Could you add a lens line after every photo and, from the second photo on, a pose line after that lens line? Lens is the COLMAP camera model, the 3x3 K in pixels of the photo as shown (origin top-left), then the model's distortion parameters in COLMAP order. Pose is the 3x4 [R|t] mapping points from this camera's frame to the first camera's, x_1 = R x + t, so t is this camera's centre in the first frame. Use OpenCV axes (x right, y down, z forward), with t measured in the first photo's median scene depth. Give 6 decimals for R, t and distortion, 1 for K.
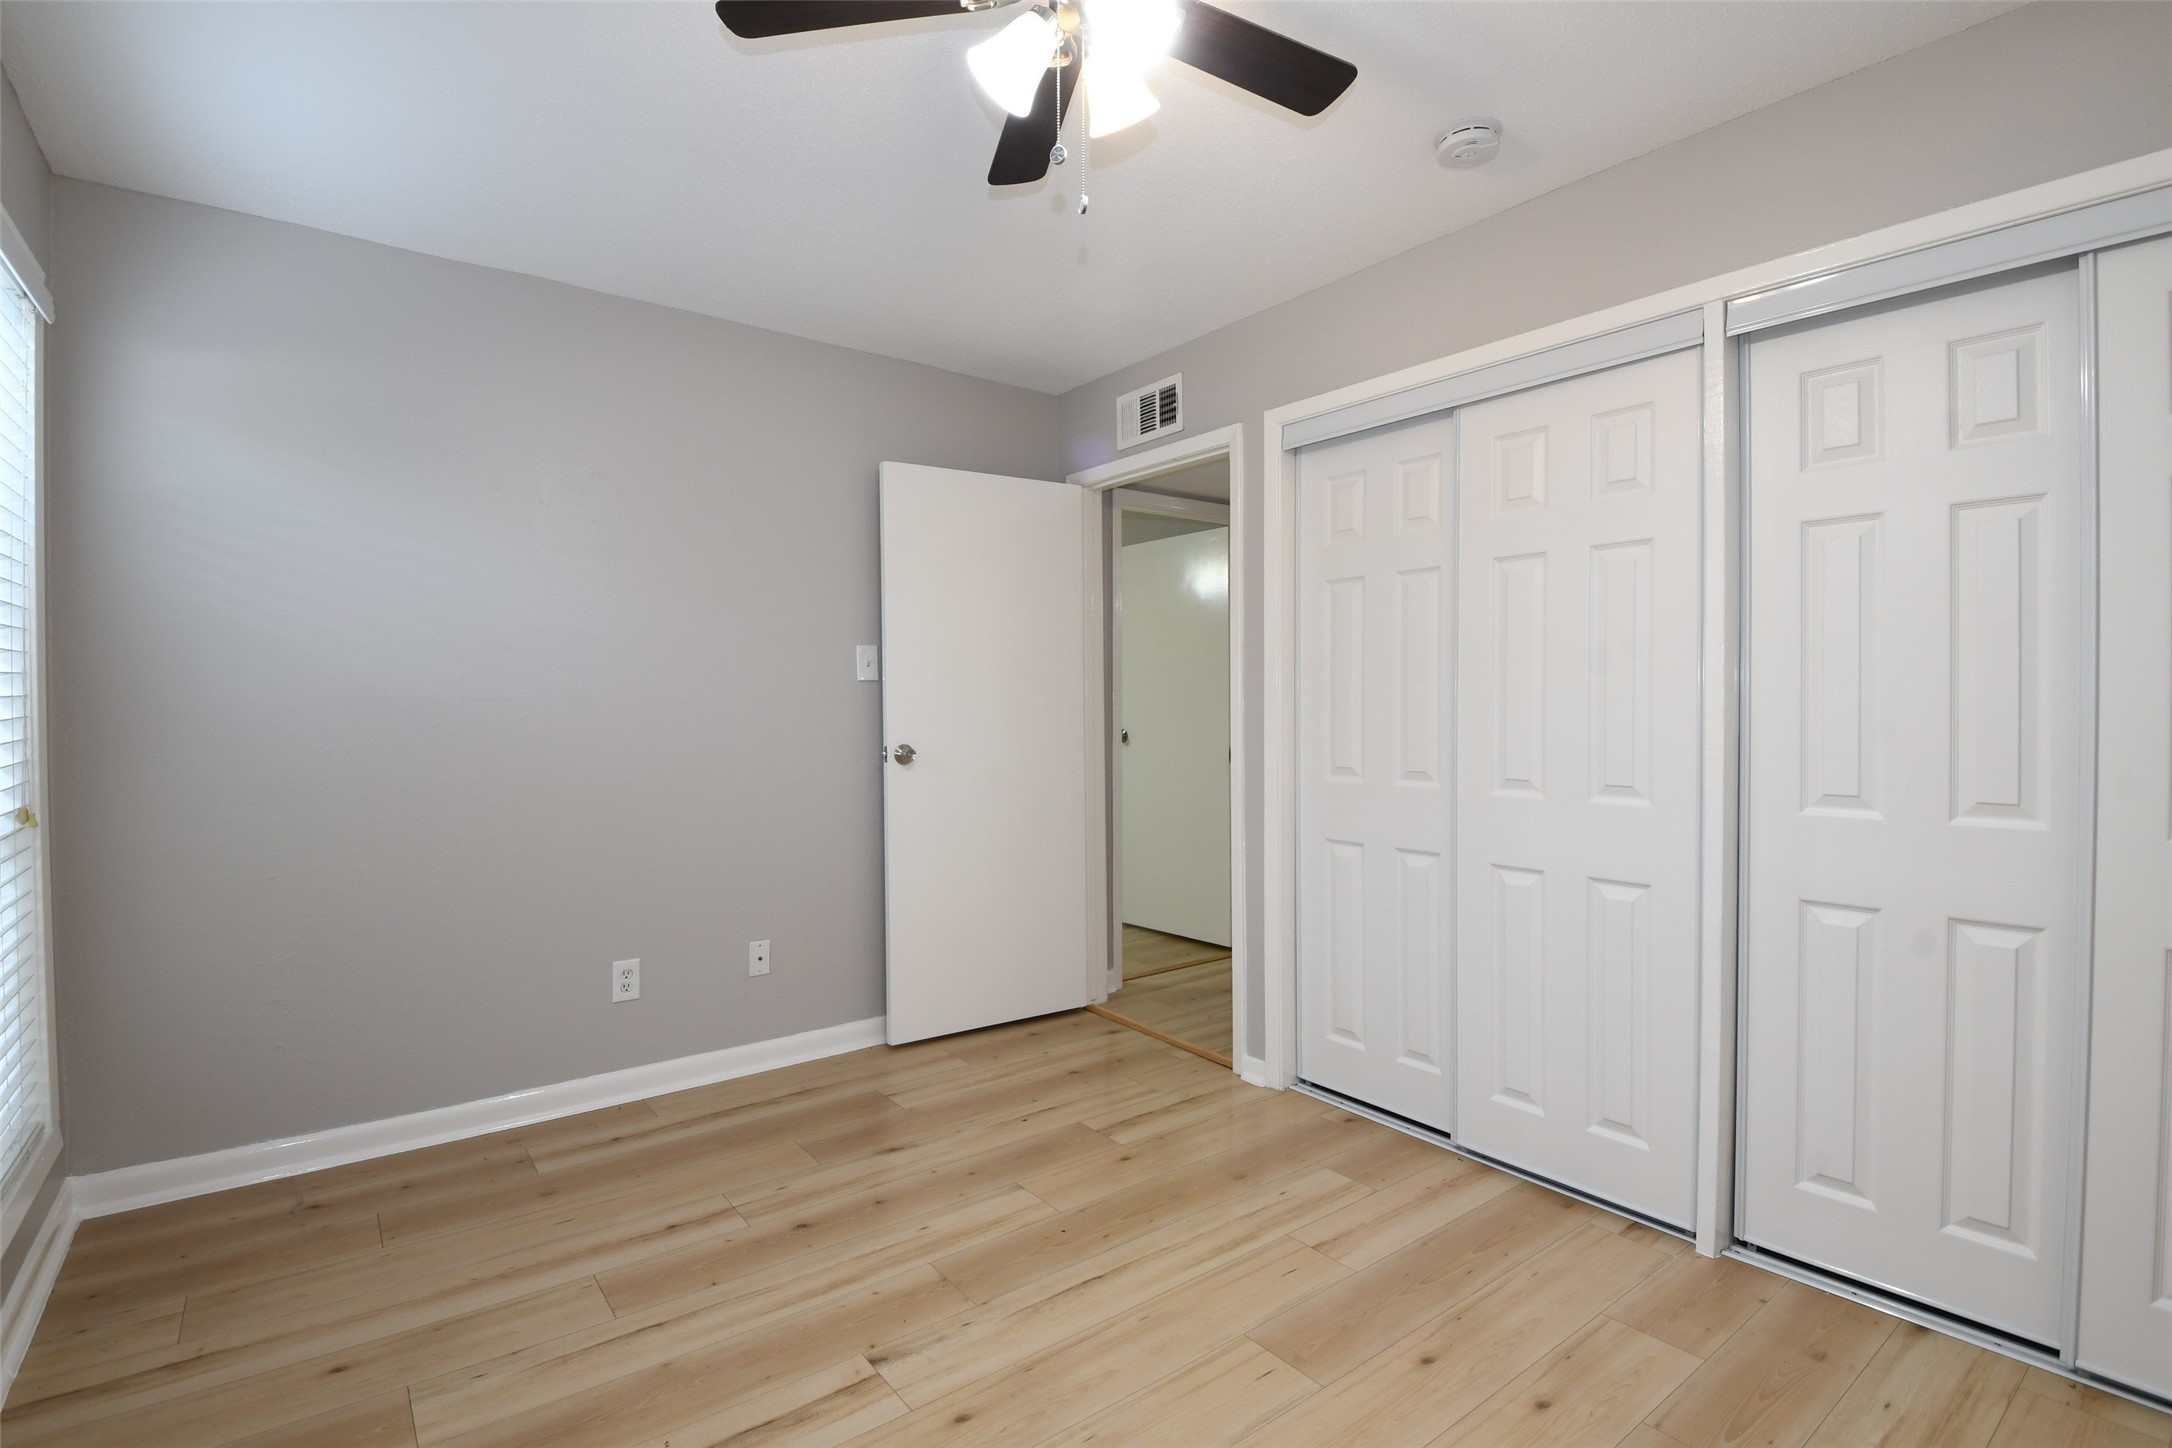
lens RADIAL K [[1008.5, 0, 1069.7], [0, 1008.5, 713.5], [0, 0, 1]] dist [0.009395, -0.024969]
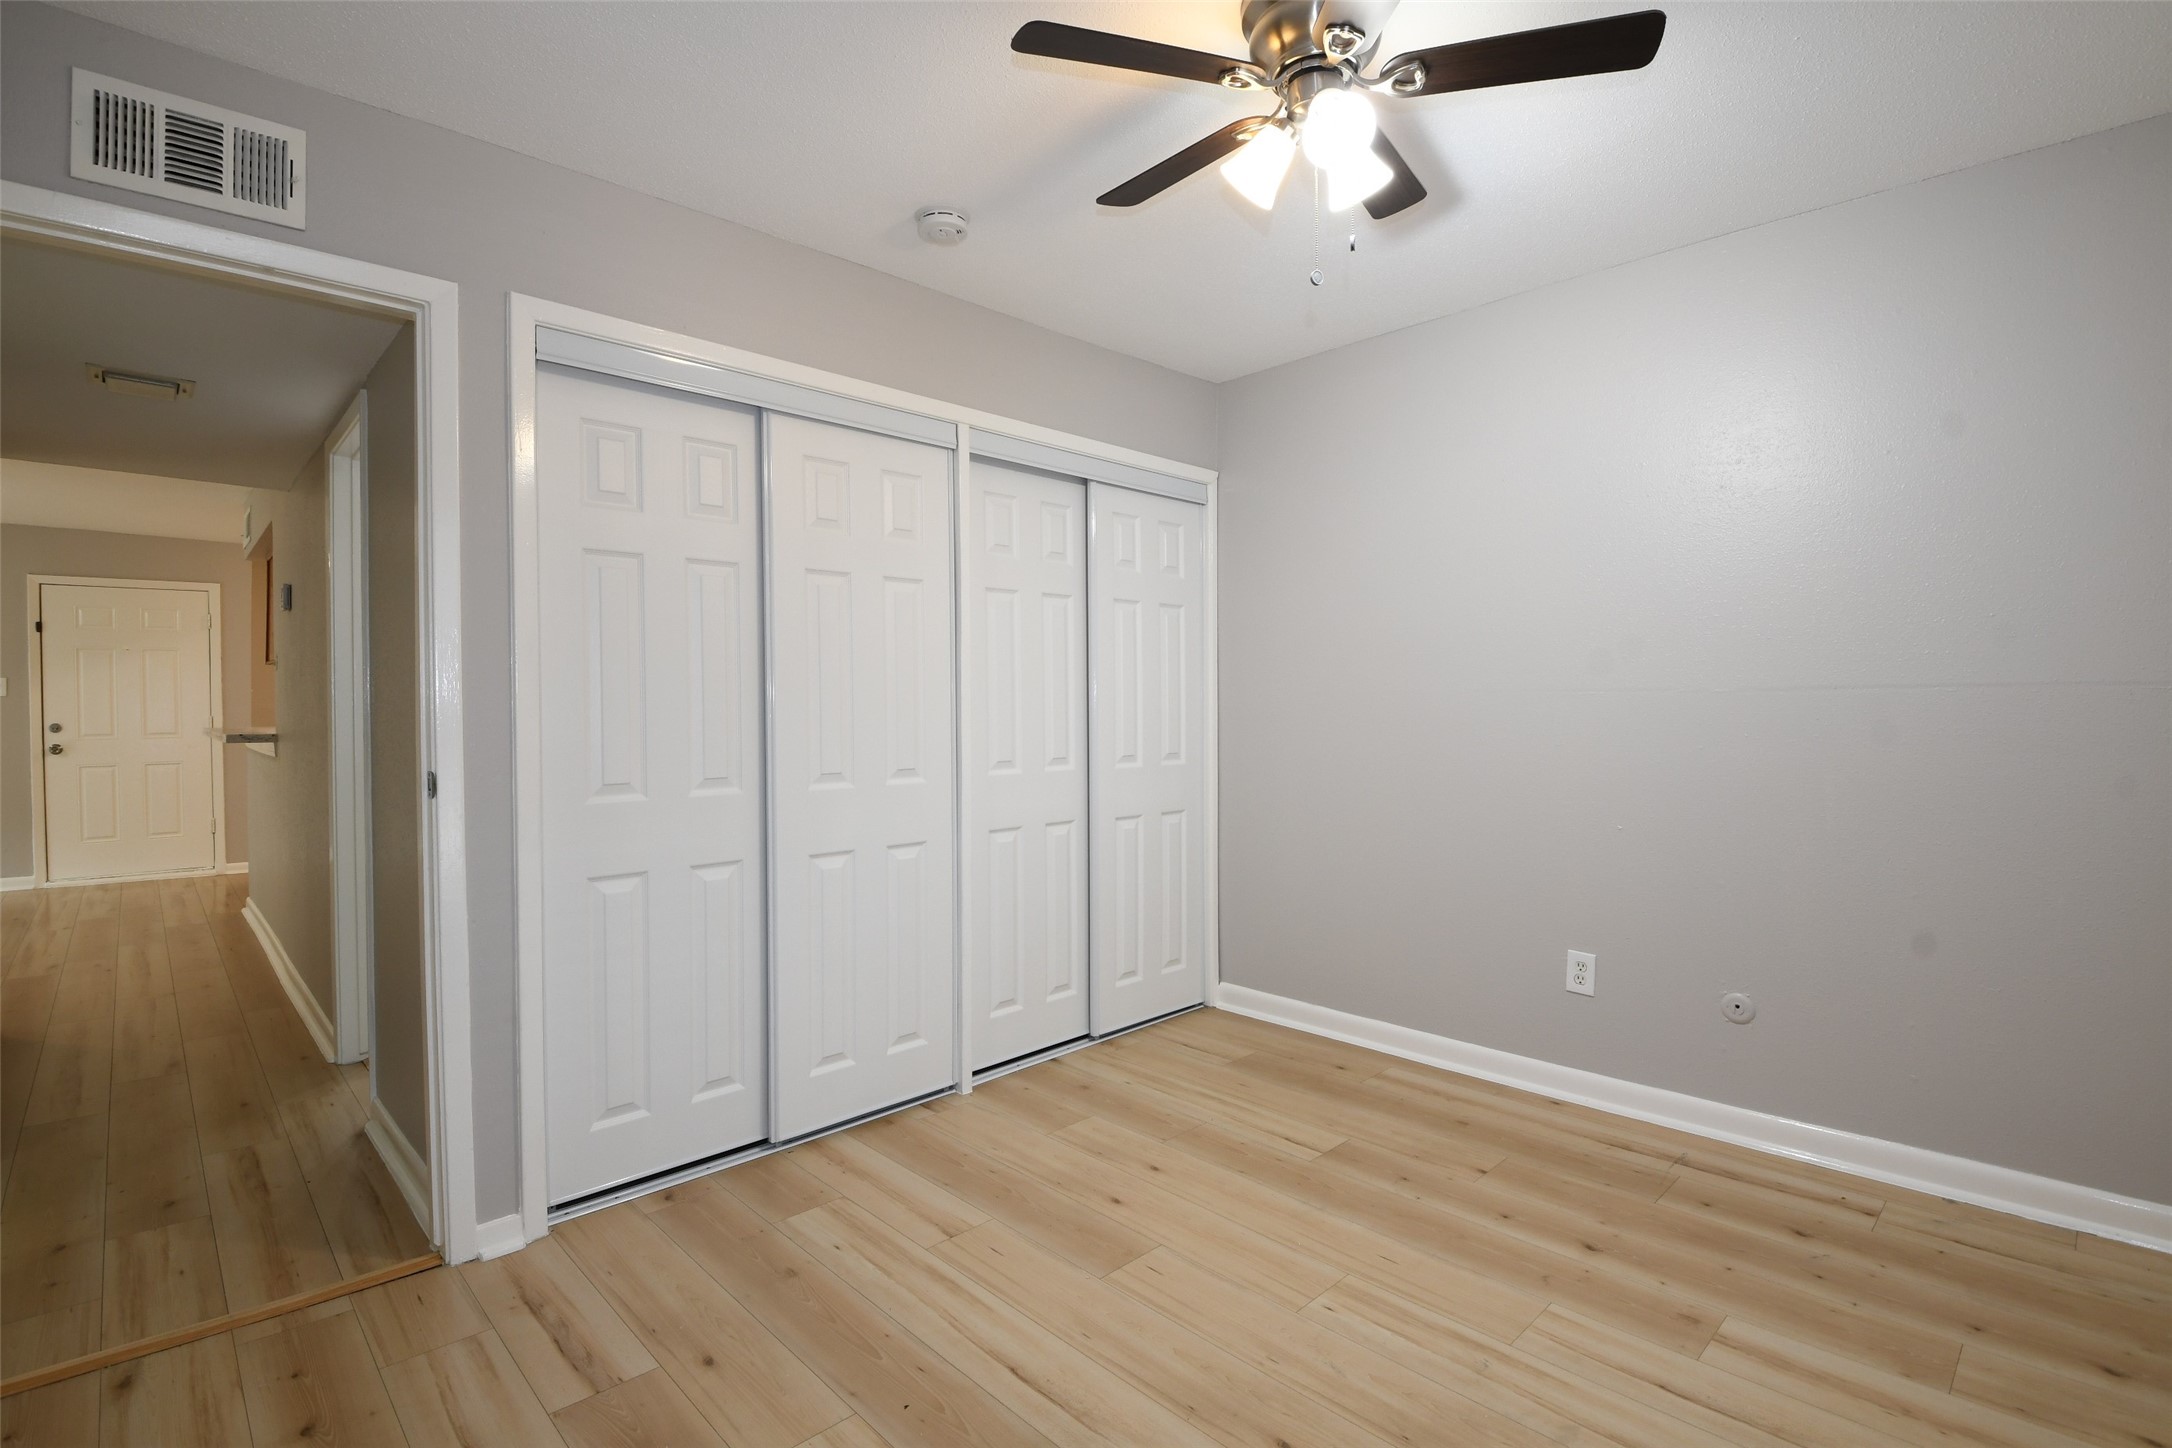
lens RADIAL K [[1008.5, 0, 1069.7], [0, 1008.5, 713.5], [0, 0, 1]] dist [0.009395, -0.024969]
pose [[-0.108861, -0.006912, 0.994033, -0.708881], [0.015135, 0.999848, 0.008610, -0.005677], [-0.993942, 0.015982, -0.108740, 0.892130]]
